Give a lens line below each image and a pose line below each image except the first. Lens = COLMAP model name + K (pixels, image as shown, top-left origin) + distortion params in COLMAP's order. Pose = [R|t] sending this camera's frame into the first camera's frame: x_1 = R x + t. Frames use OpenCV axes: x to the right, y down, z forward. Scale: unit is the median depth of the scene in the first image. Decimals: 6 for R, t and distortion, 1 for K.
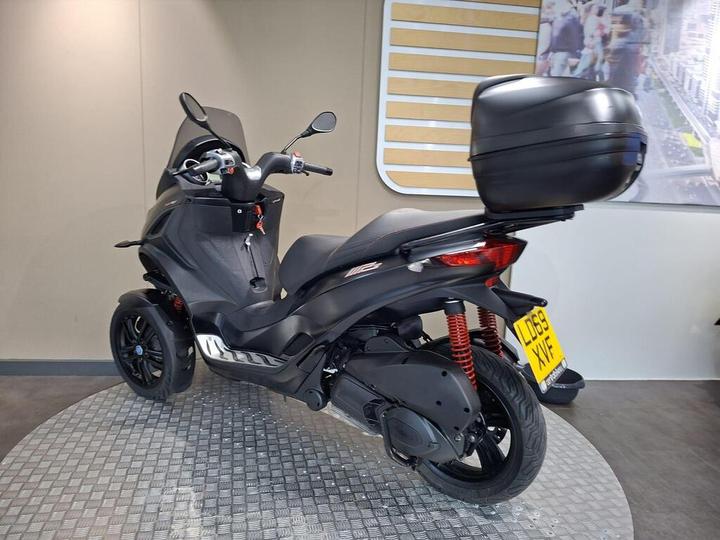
lens RADIAL K [[503.0, 0, 360.0], [0, 503.0, 268.4], [0, 0, 1]] dist [0.014742, -0.032536]
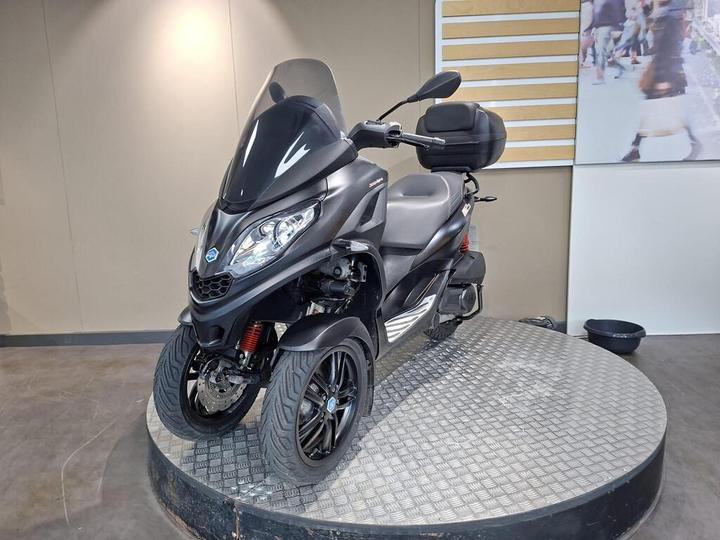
lens RADIAL K [[514.0, 0, 360.6], [0, 514.0, 266.9], [0, 0, 1]] dist [0.004107, -0.019582]
pose [[0.988022, -0.055099, -0.144139, 0.014995], [0.054269, 0.998479, -0.009684, 0.068481], [0.144454, 0.001746, 0.989510, -0.166247]]
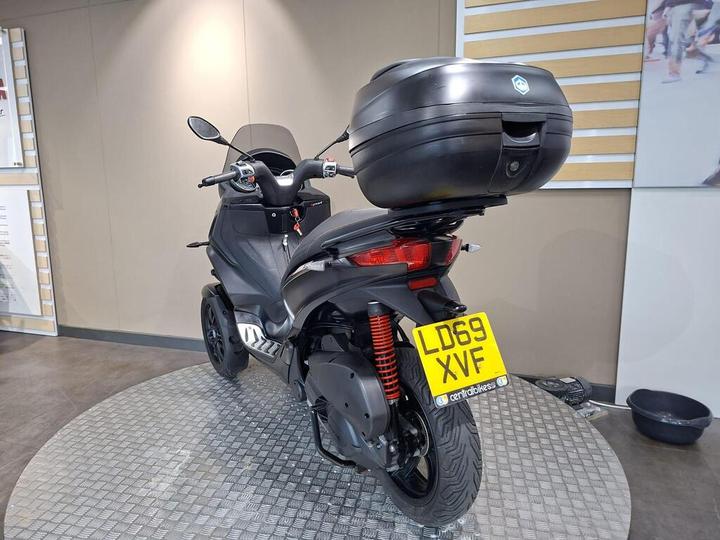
lens RADIAL K [[503.0, 0, 357.9], [0, 503.0, 264.4], [0, 0, 1]] dist [0.014742, -0.032536]
pose [[0.899582, 0.013784, -0.436534, 0.296948], [-0.018314, 0.999813, -0.006171, -0.000293], [0.436367, 0.013546, 0.899667, 0.061720]]
